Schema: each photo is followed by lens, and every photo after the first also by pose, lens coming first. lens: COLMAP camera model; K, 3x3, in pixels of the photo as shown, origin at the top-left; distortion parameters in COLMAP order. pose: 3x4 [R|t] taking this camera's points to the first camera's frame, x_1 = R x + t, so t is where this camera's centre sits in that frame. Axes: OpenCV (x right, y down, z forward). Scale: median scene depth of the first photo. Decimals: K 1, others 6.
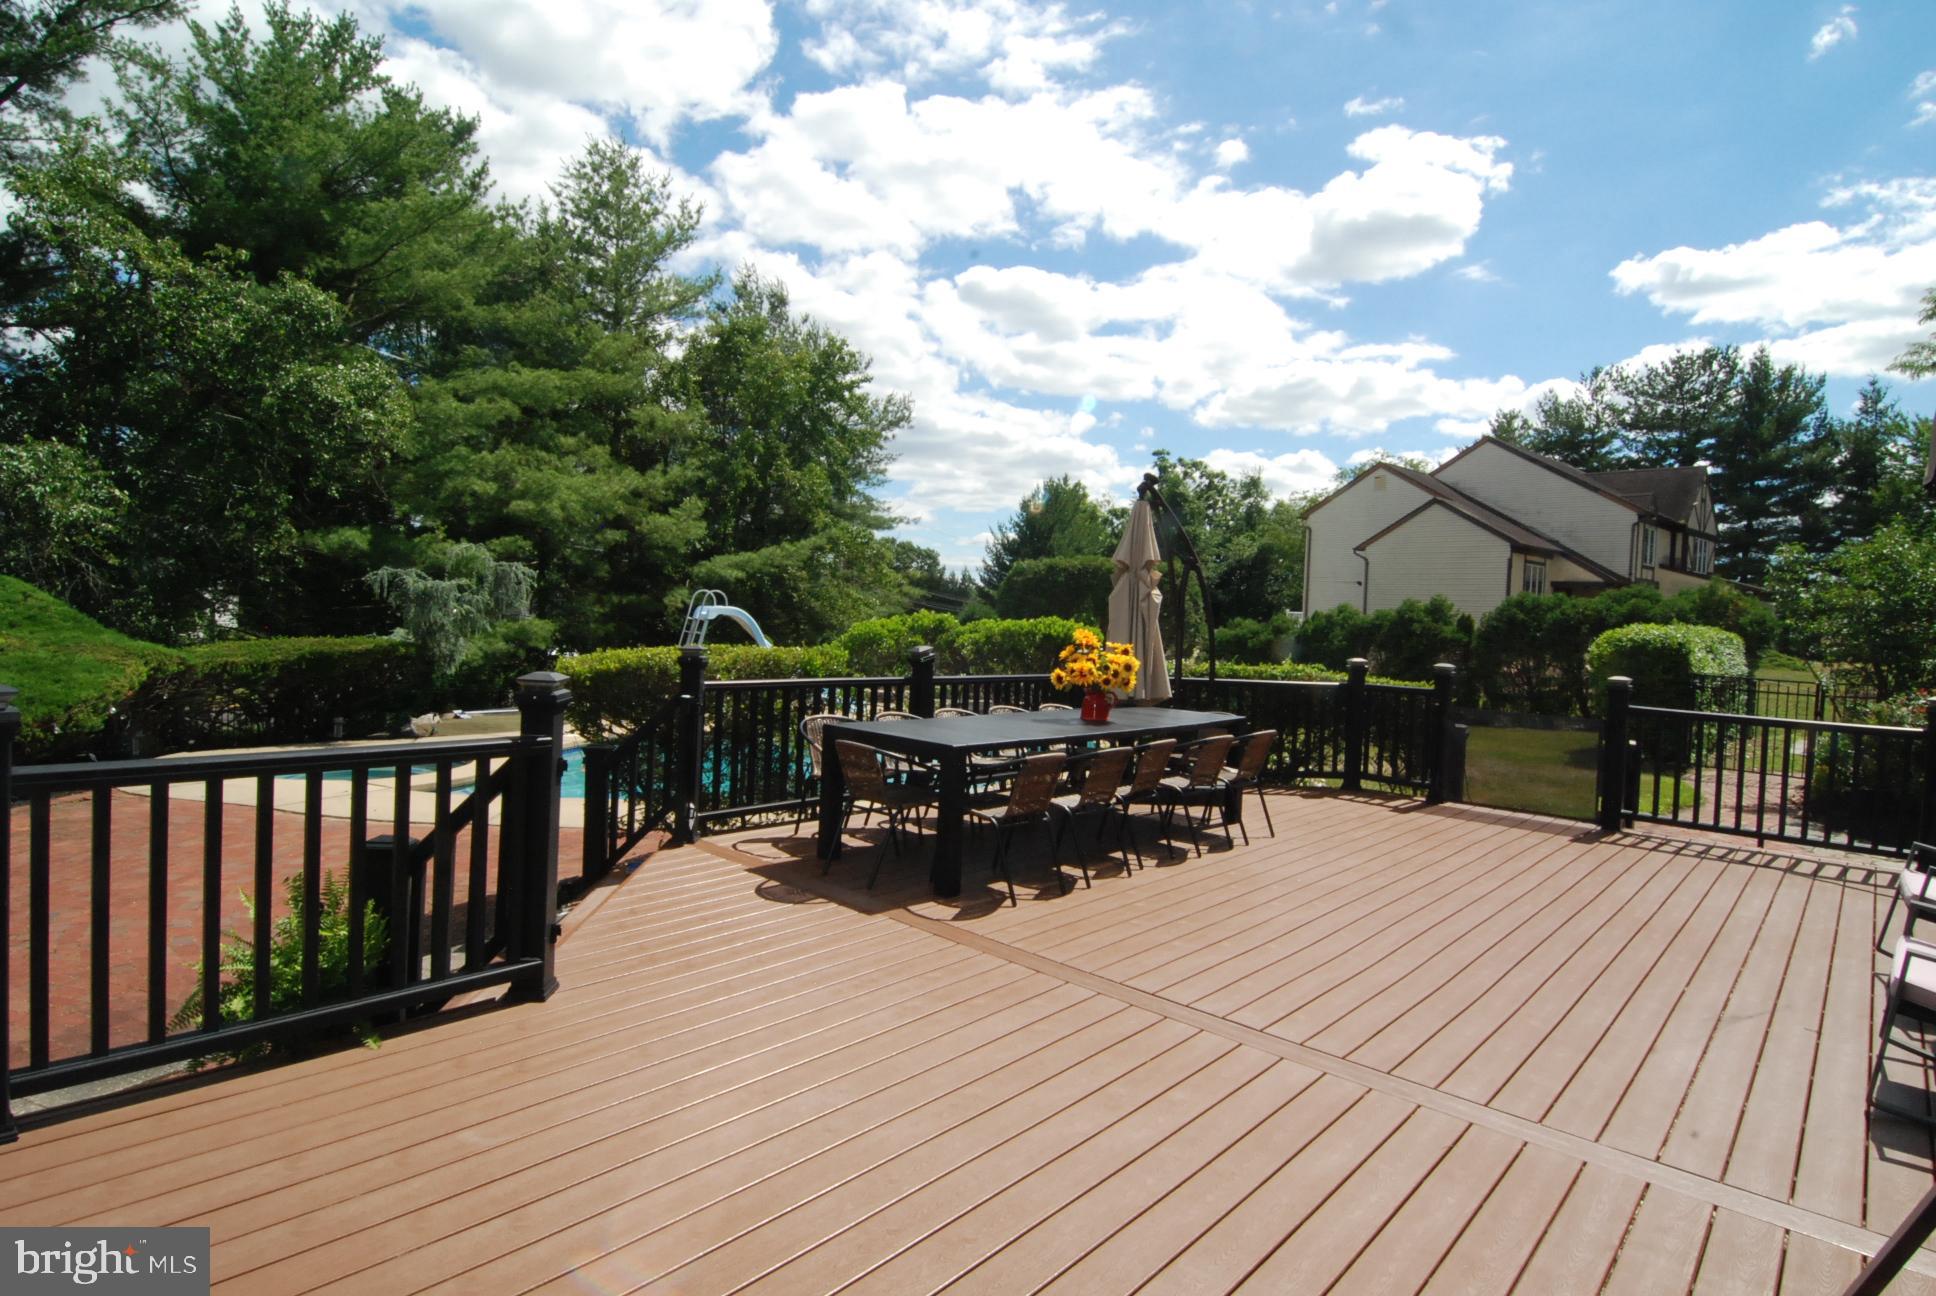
lens RADIAL K [[1009.3, 0, 960.6], [0, 1009.3, 638.3], [0, 0, 1]] dist [-0.006045, -0.001984]
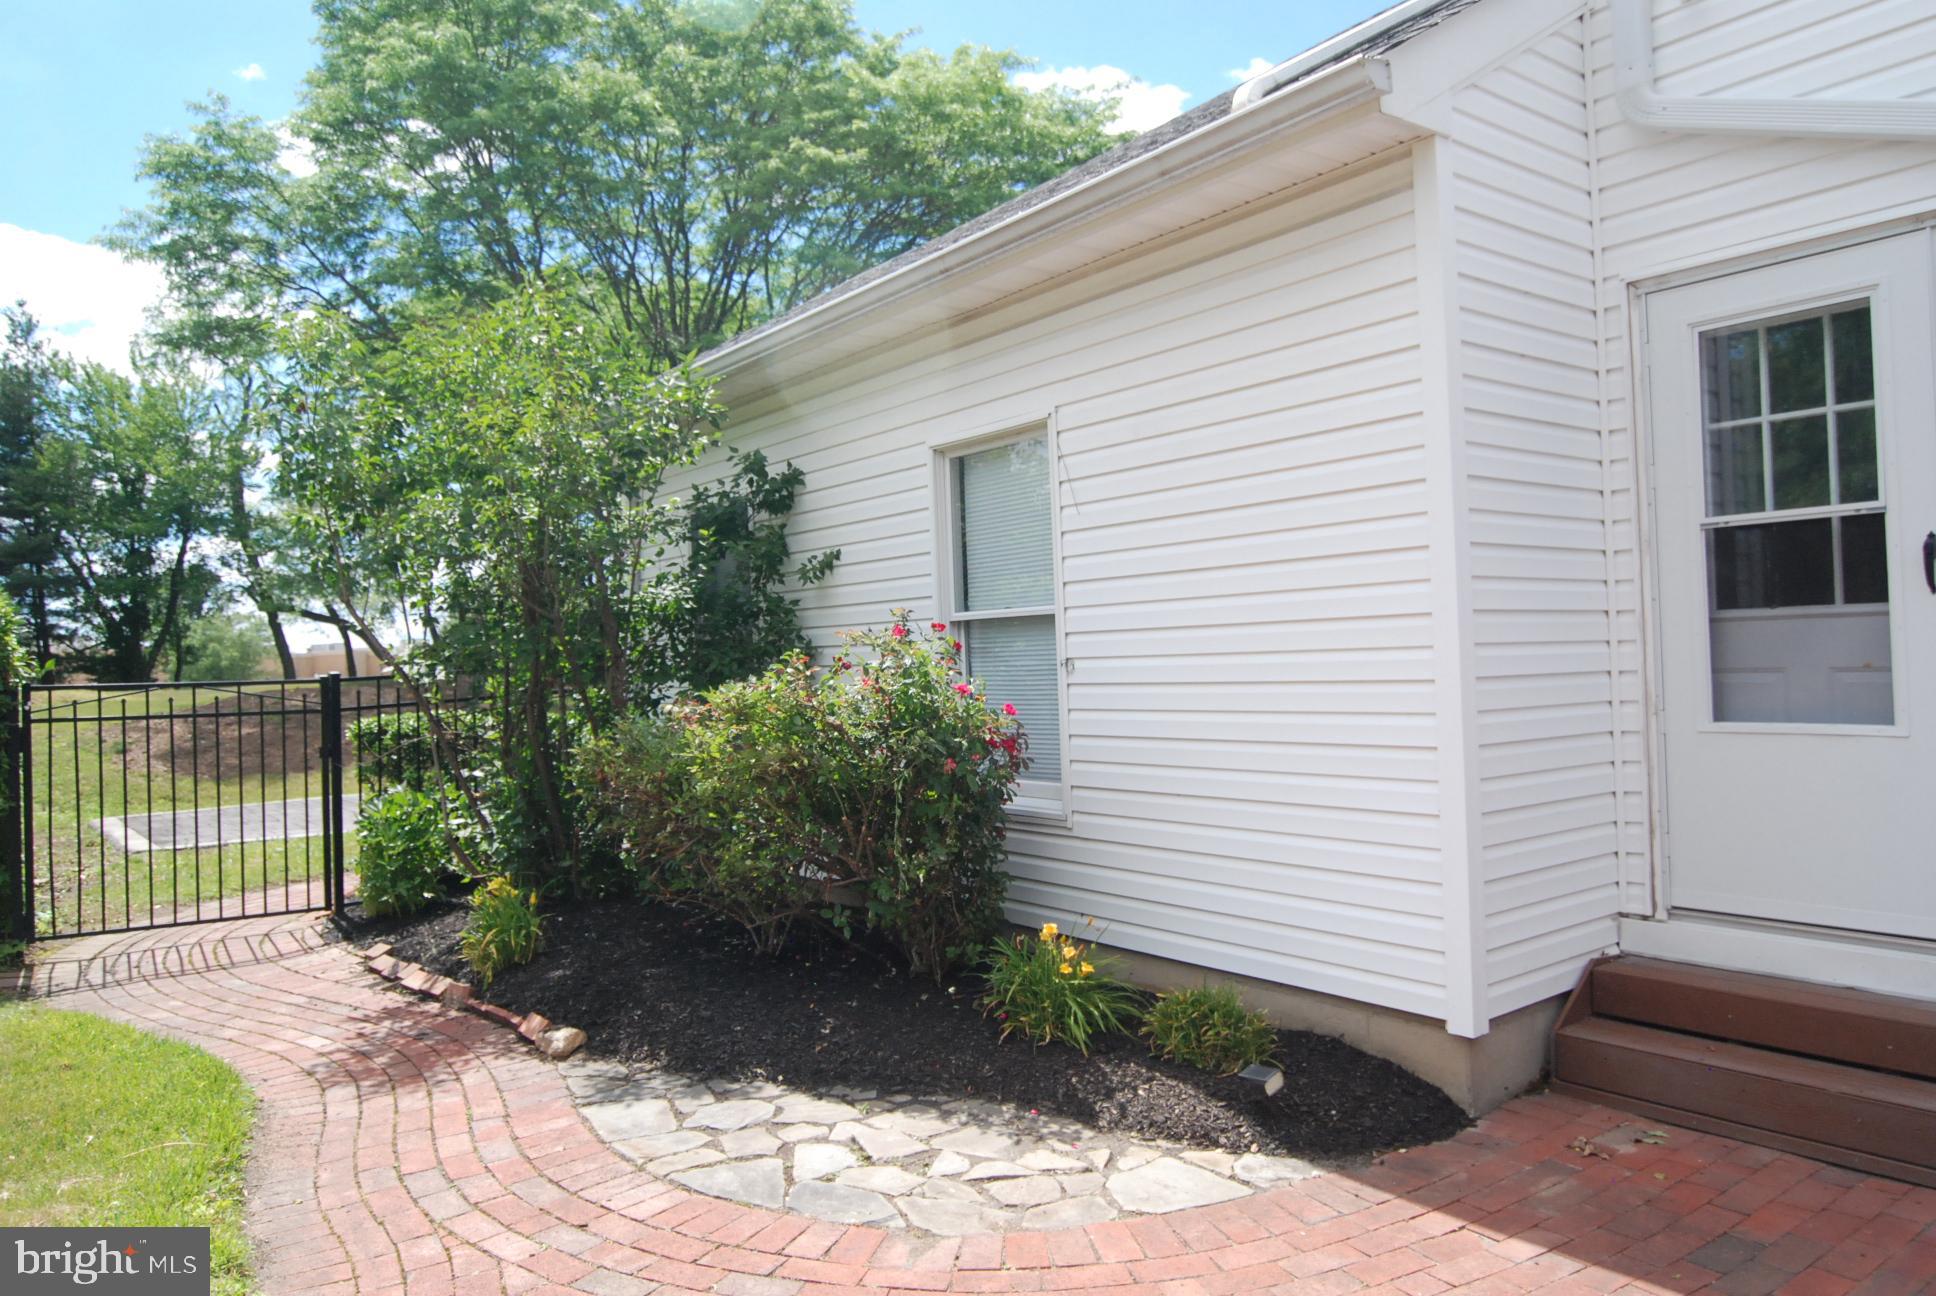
lens RADIAL K [[1308.2, 0, 975.7], [0, 1308.2, 650.6], [0, 0, 1]] dist [-0.006491, 0.001033]
pose [[0.177384, -0.042815, 0.983210, 0.098972], [0.063925, 0.997445, 0.031902, 0.008780], [-0.982063, 0.057193, 0.179668, 0.171897]]
